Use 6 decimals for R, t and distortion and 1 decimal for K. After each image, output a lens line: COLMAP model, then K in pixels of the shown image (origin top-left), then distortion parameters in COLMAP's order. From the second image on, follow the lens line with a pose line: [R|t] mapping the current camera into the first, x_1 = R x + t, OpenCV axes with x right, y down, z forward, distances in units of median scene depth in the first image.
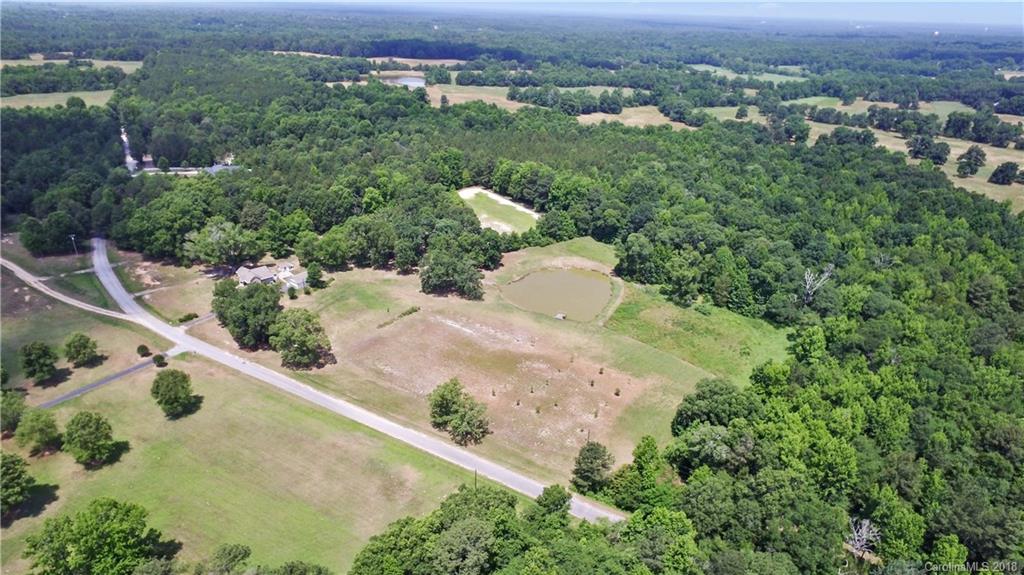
lens RADIAL K [[590.5, 0, 511.4], [0, 590.5, 289.7], [0, 0, 1]] dist [0.006276, 0.002178]
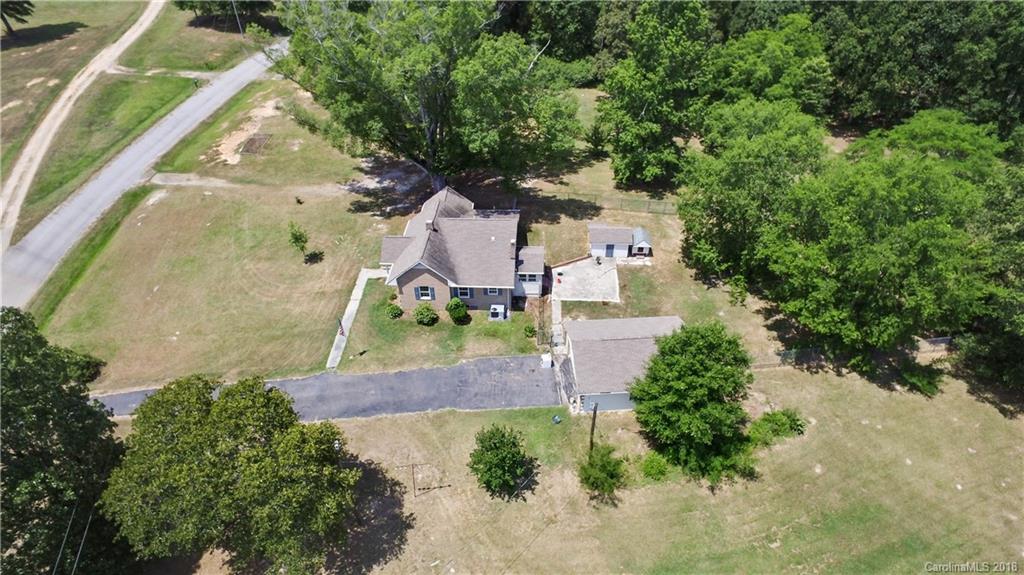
lens RADIAL K [[590.5, 0, 510.6], [0, 590.5, 290.2], [0, 0, 1]] dist [0.006276, 0.002178]
pose [[0.673577, 0.422156, -0.606695, -0.259437], [-0.288103, 0.905873, 0.310470, -0.077664], [0.680655, -0.034335, 0.731799, 0.787240]]
